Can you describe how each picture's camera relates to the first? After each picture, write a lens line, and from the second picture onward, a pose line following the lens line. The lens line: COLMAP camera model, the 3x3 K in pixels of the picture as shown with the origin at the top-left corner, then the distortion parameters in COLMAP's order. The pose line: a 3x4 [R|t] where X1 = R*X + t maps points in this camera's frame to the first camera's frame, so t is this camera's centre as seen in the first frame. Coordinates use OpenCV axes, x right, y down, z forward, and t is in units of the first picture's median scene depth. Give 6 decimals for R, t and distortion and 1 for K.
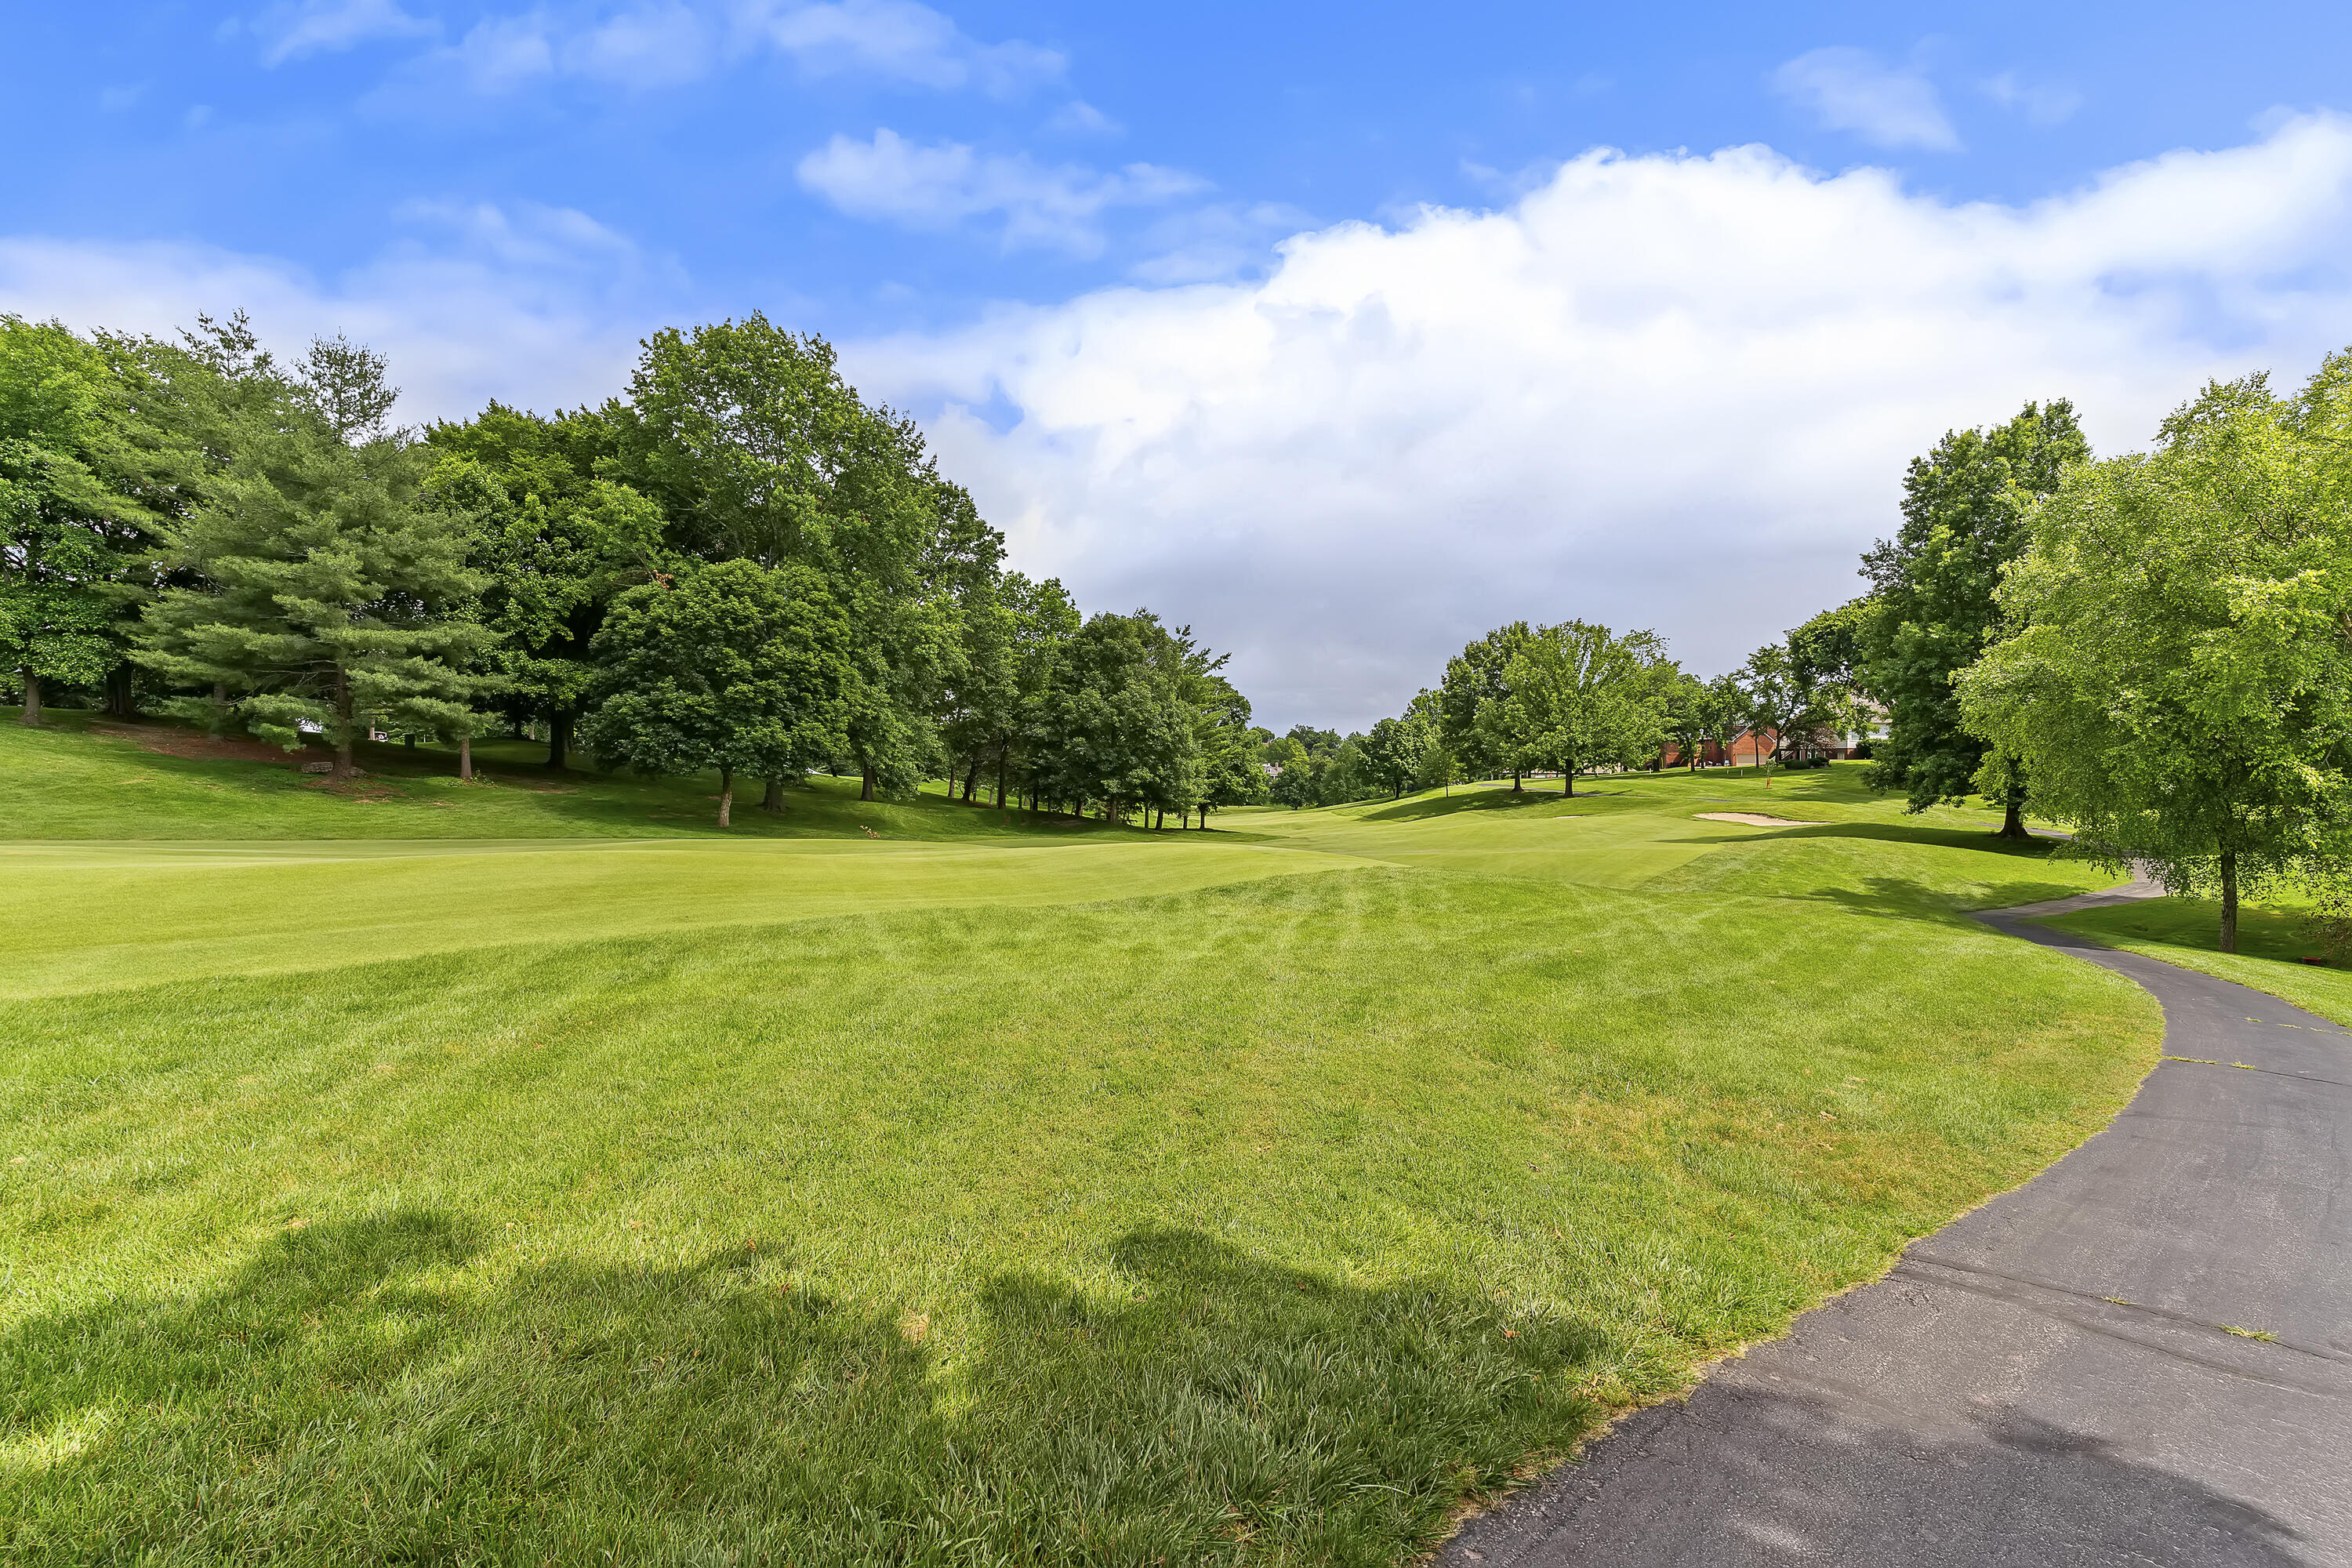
lens RADIAL K [[1140.1, 0, 1095.7], [0, 1140.1, 778.4], [0, 0, 1]] dist [0.000380, -0.002472]
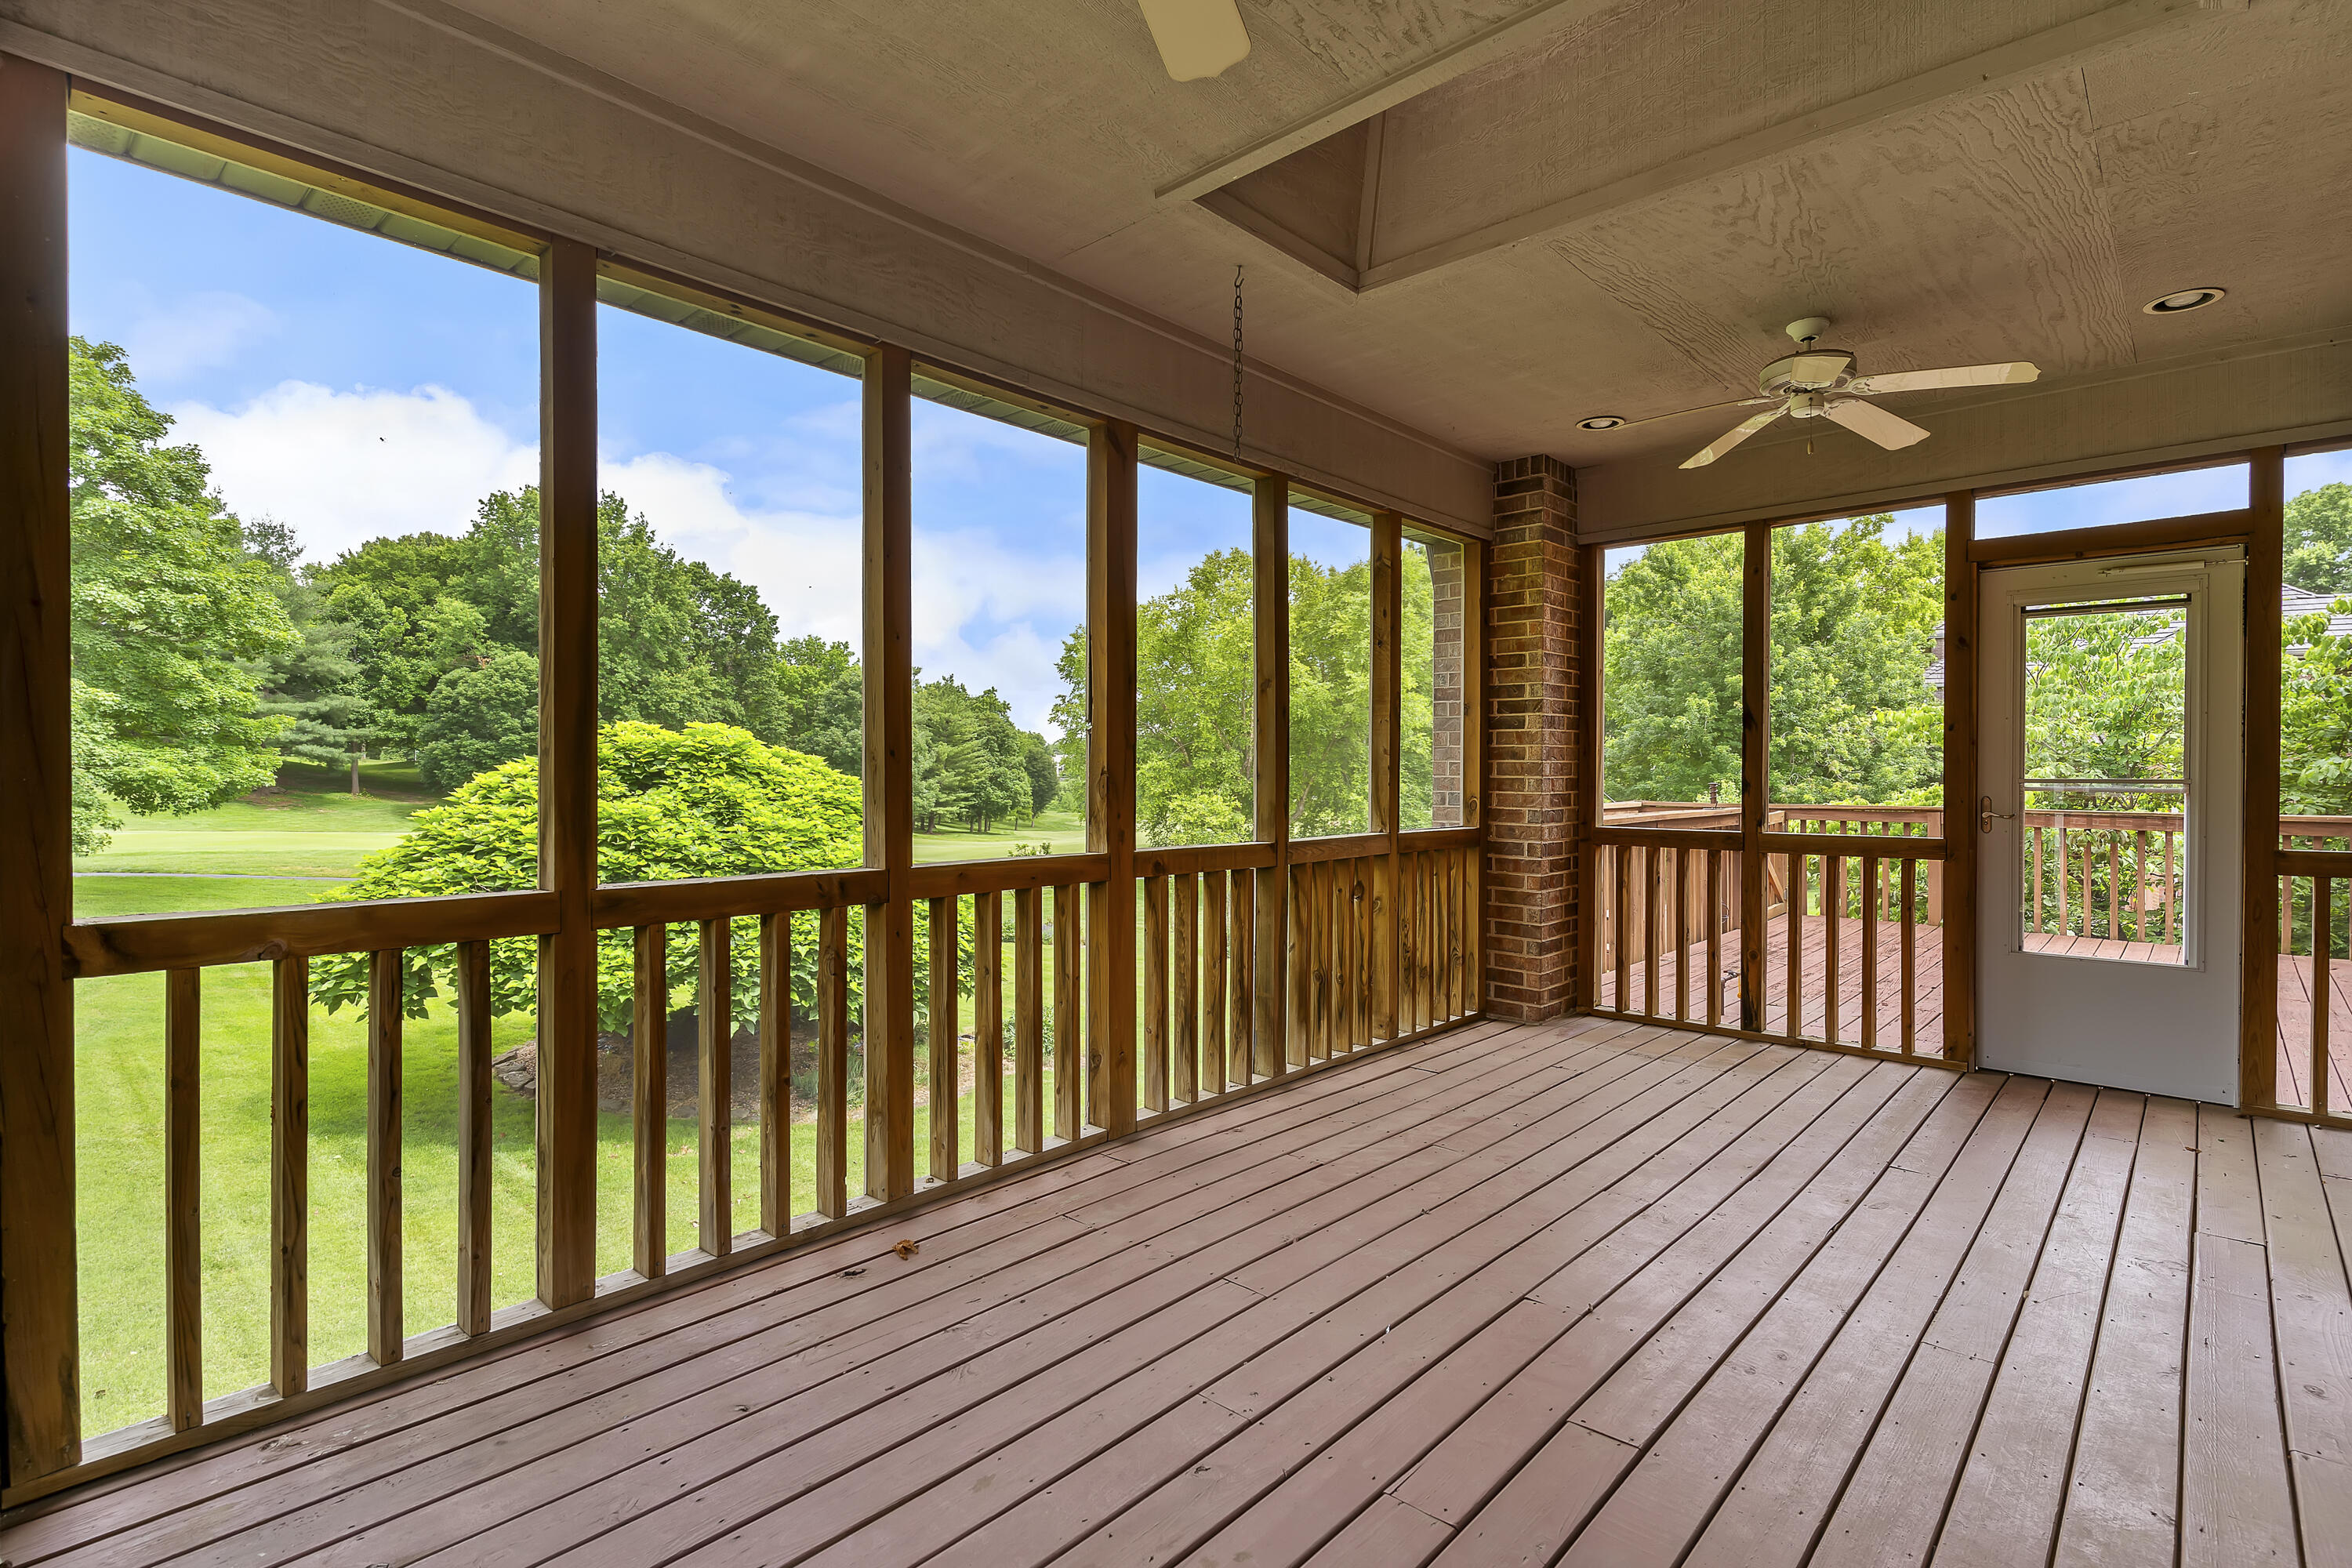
lens RADIAL K [[1140.1, 0, 1118.2], [0, 1140.1, 771.7], [0, 0, 1]] dist [0.000380, -0.002472]
pose [[0.999406, 0.005069, -0.034087, 0.563775], [-0.005408, 0.999937, -0.009859, -0.021130], [0.034035, 0.010037, 0.999370, -0.527698]]
